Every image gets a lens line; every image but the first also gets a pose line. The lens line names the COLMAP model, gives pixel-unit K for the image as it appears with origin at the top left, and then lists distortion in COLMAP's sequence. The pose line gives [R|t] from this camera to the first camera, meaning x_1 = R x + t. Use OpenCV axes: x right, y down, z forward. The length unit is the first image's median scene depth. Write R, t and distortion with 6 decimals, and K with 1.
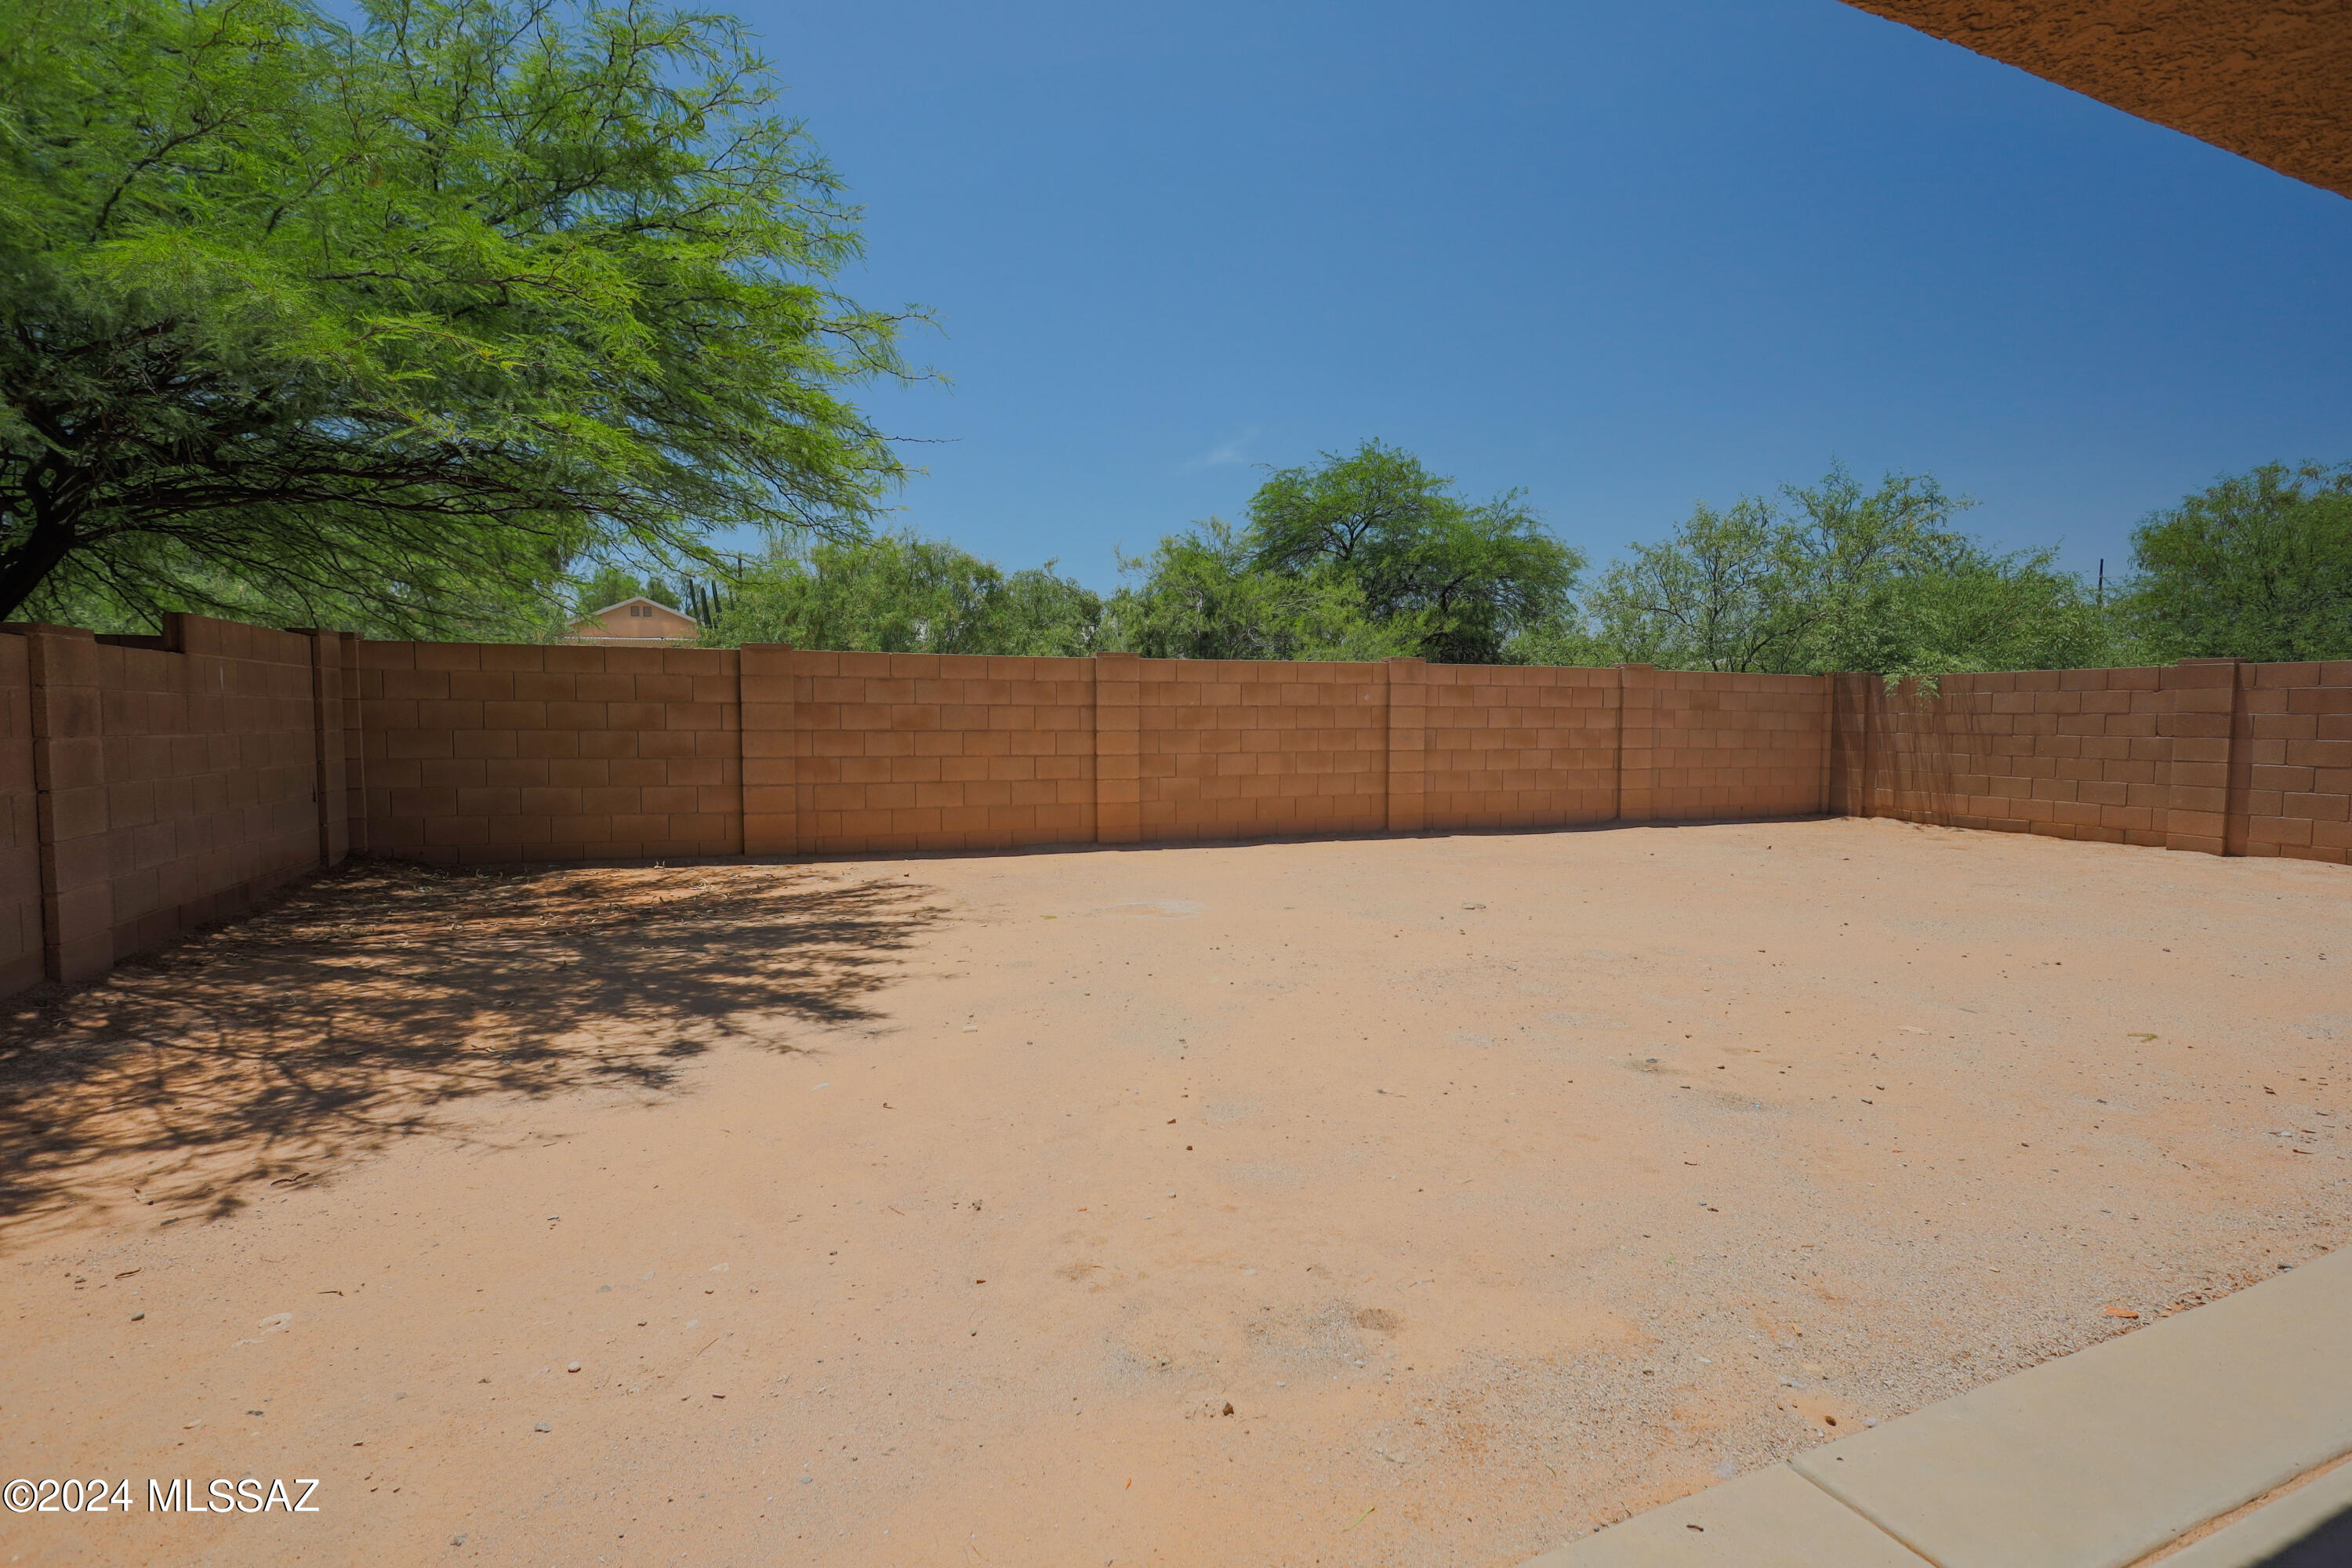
lens RADIAL K [[1104.1, 0, 1185.3], [0, 1104.1, 786.2], [0, 0, 1]] dist [-0.000473, 0.002025]
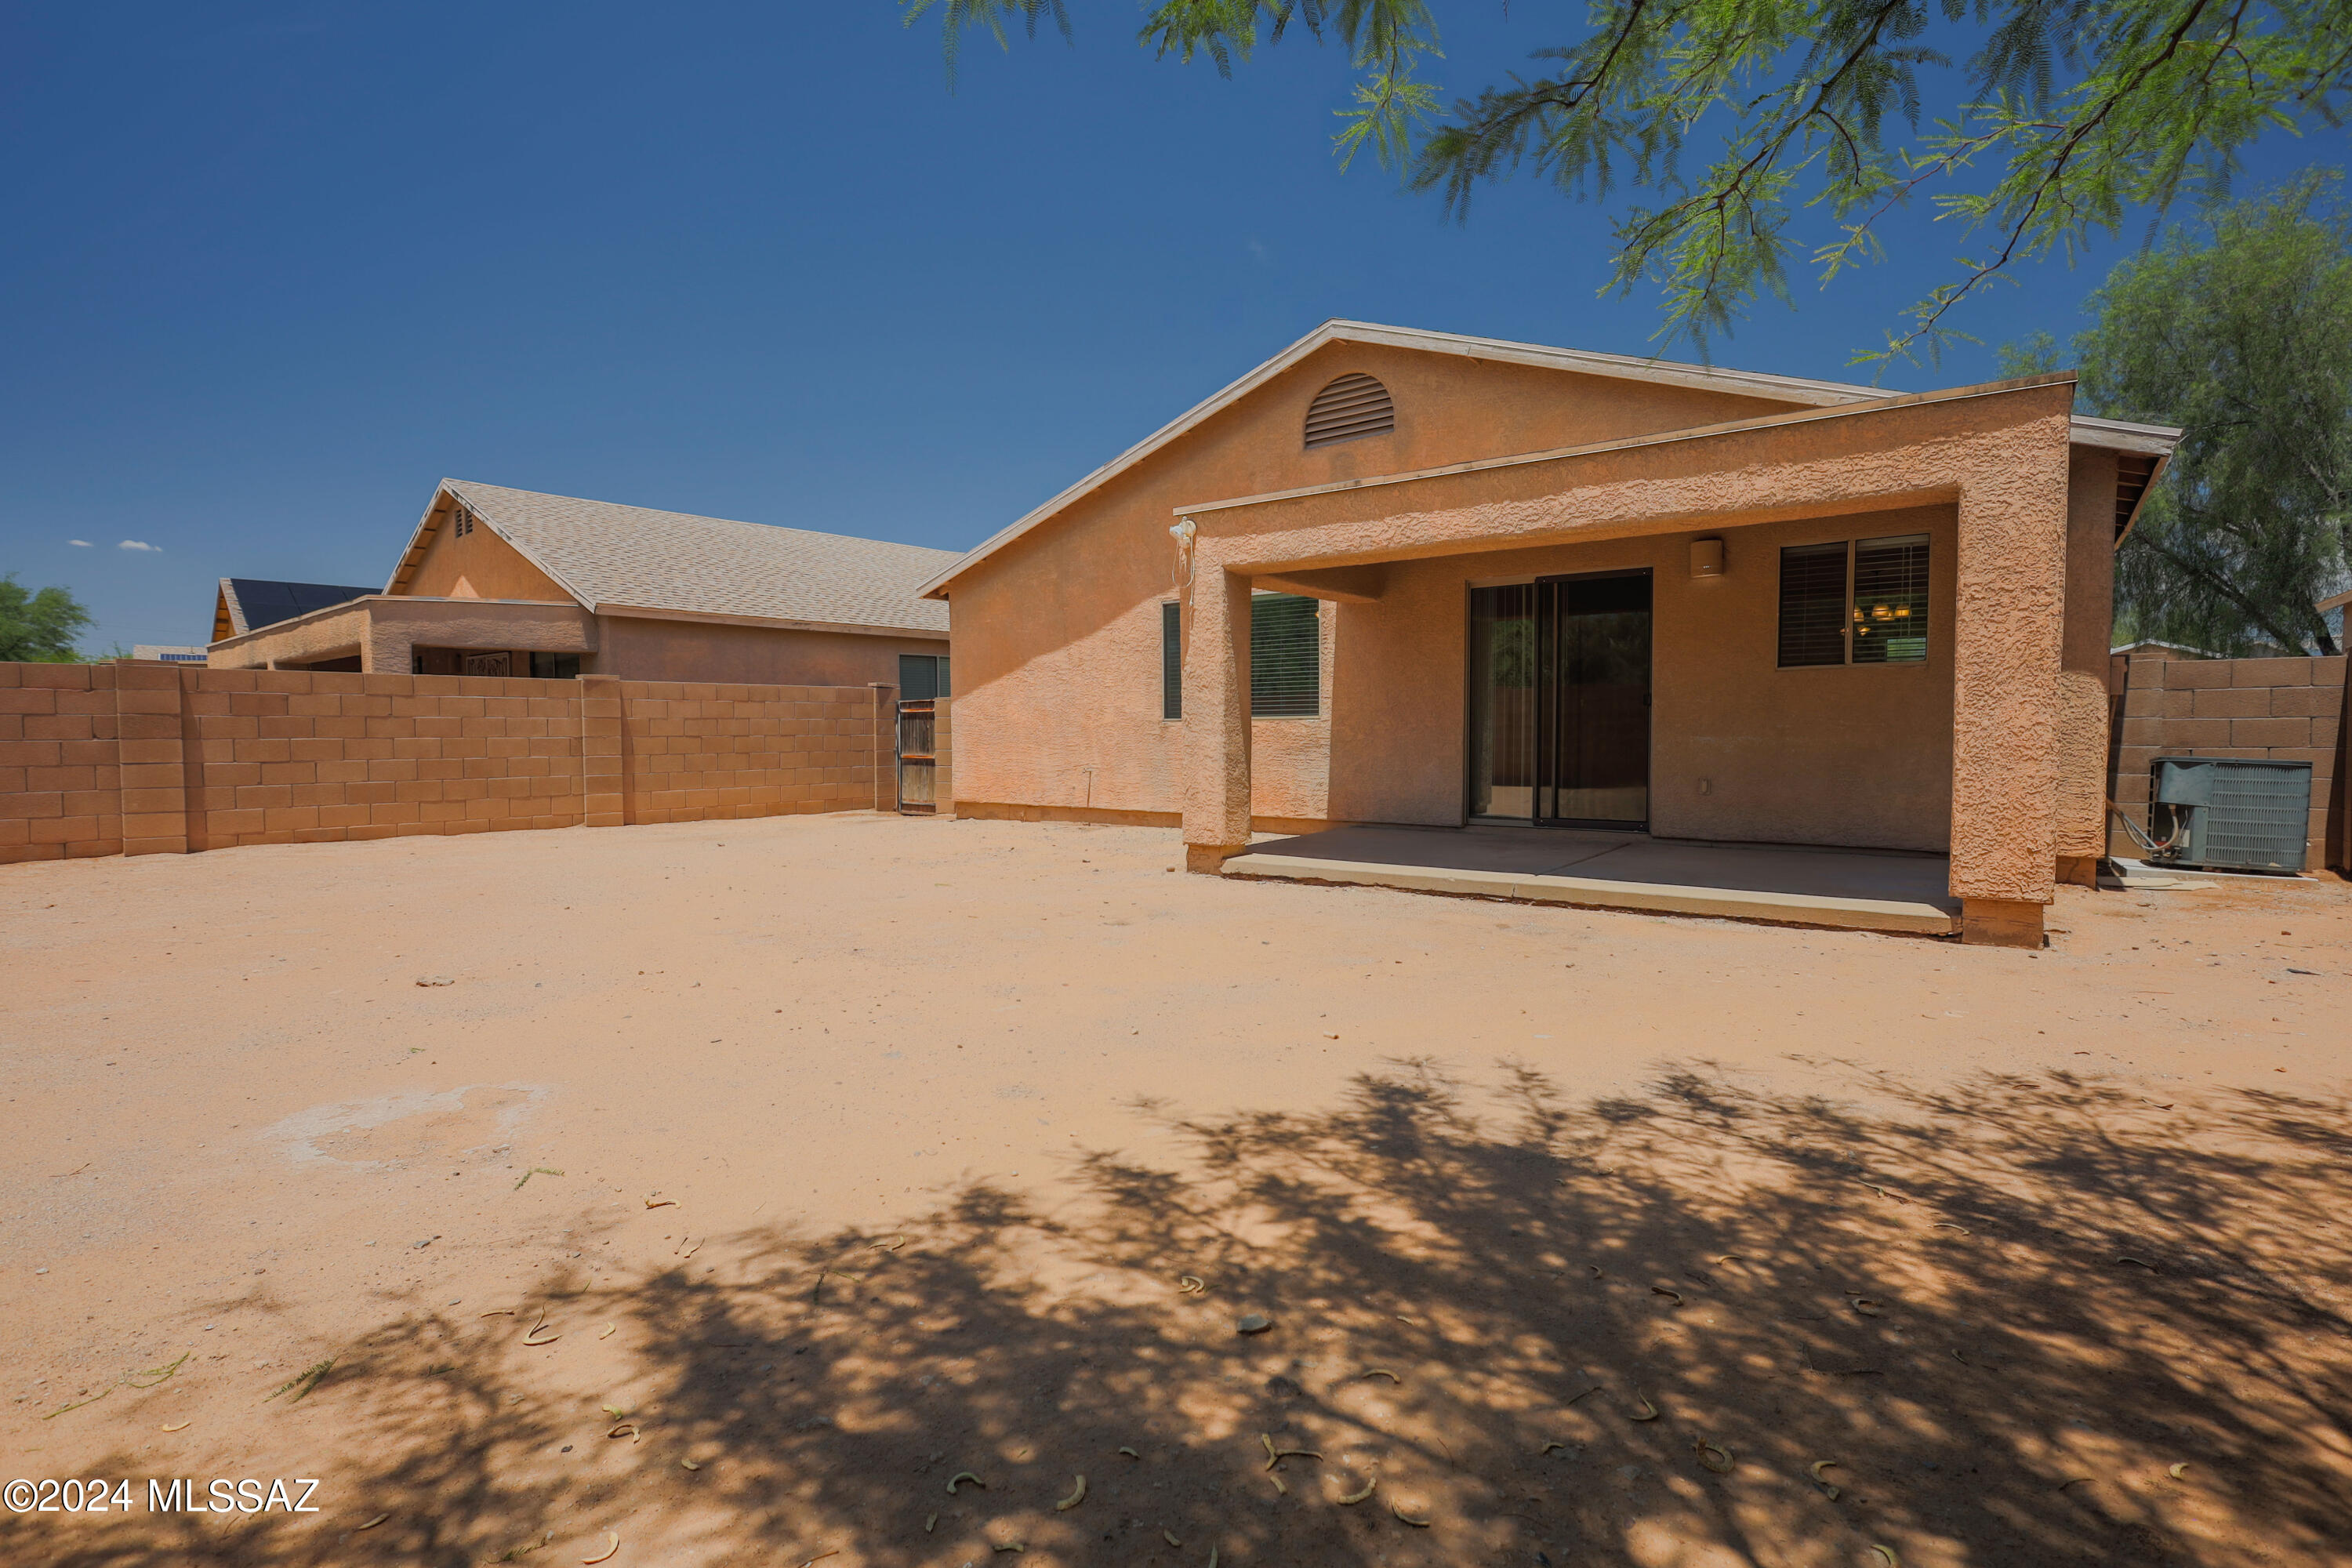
lens RADIAL K [[1104.1, 0, 1168.2], [0, 1104.1, 788.2], [0, 0, 1]] dist [-0.000473, 0.002025]
pose [[-0.481629, -0.040446, 0.875442, -1.059566], [0.053311, 0.995732, 0.075333, -0.069559], [-0.874752, 0.082953, -0.477417, 1.784673]]
